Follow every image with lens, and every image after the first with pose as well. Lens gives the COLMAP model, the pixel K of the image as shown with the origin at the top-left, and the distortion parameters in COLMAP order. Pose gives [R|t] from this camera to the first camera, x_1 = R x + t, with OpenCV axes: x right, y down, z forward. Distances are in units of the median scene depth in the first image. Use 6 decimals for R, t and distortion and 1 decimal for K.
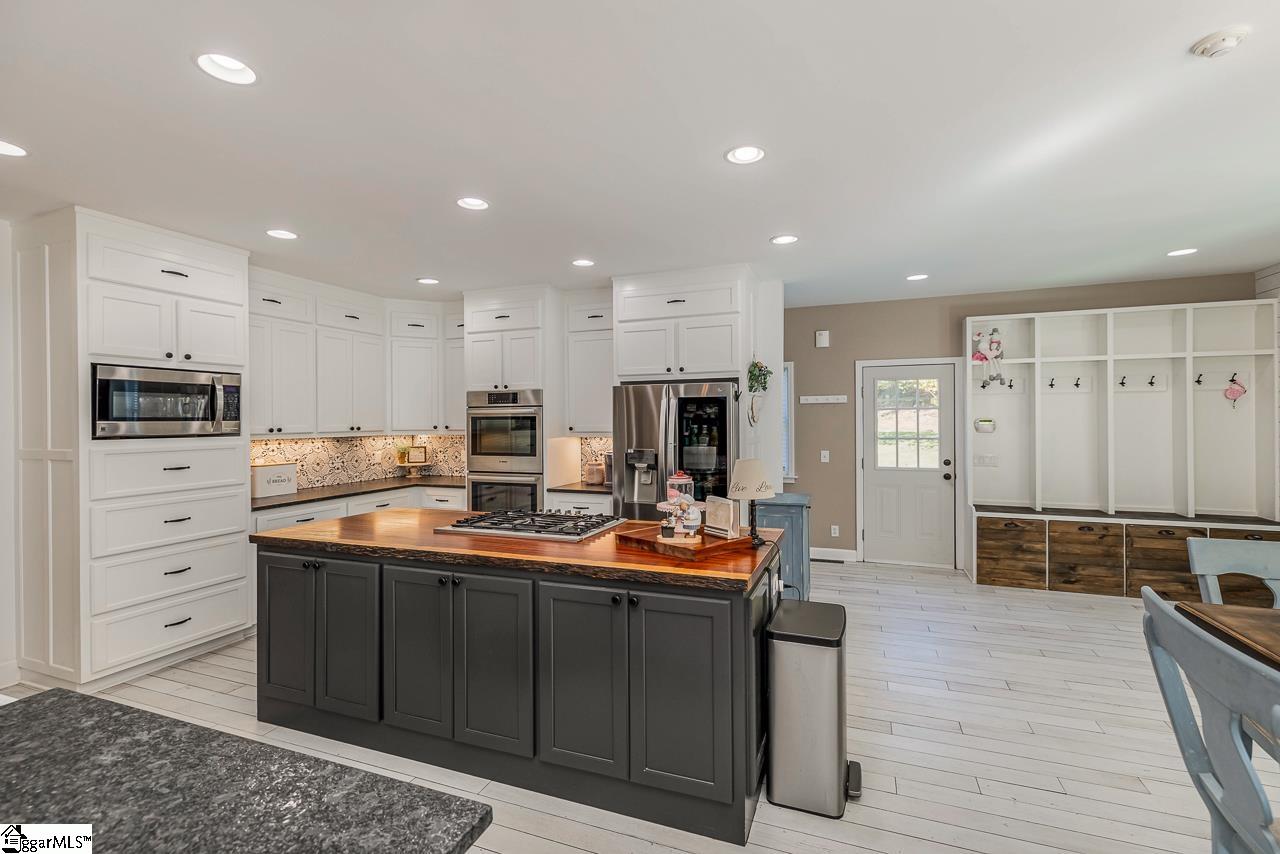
lens RADIAL K [[531.2, 0, 671.9], [0, 531.2, 419.1], [0, 0, 1]] dist [-0.003339, -0.000176]
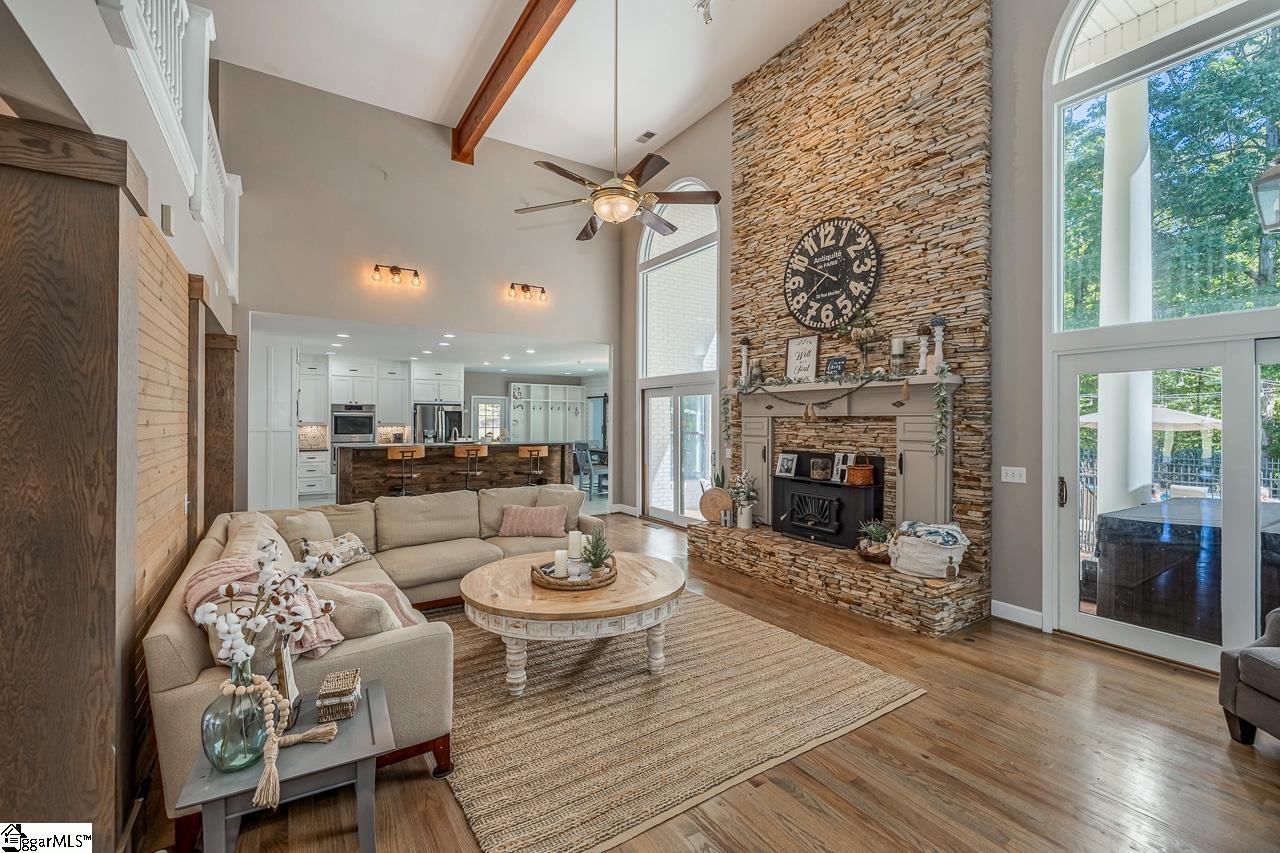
lens RADIAL K [[571.8, 0, 637.8], [0, 571.8, 415.7], [0, 0, 1]] dist [-0.001356, -0.000105]
pose [[0.620736, 0.014003, 0.783895, -1.476219], [-0.010428, 0.999899, -0.009605, 0.003583], [-0.783950, -0.002212, 0.620820, -1.484882]]
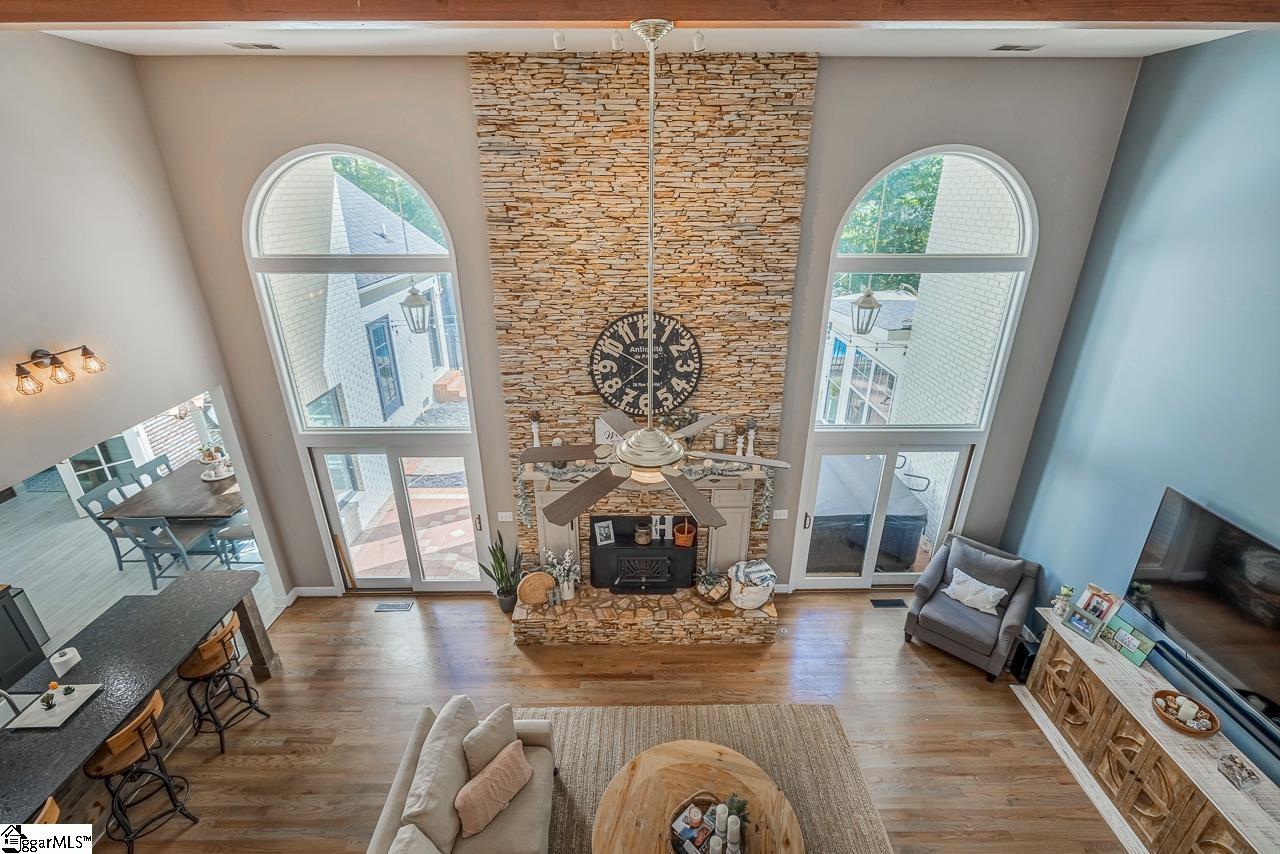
lens RADIAL K [[550.8, 0, 681.3], [0, 550.8, 428.9], [0, 0, 1]] dist [-0.005942, -0.000683]
pose [[-0.360392, -0.363476, 0.859071, -1.356080], [-0.025801, 0.924490, 0.380332, -0.691809], [-0.932444, 0.114903, -0.342557, -0.629931]]
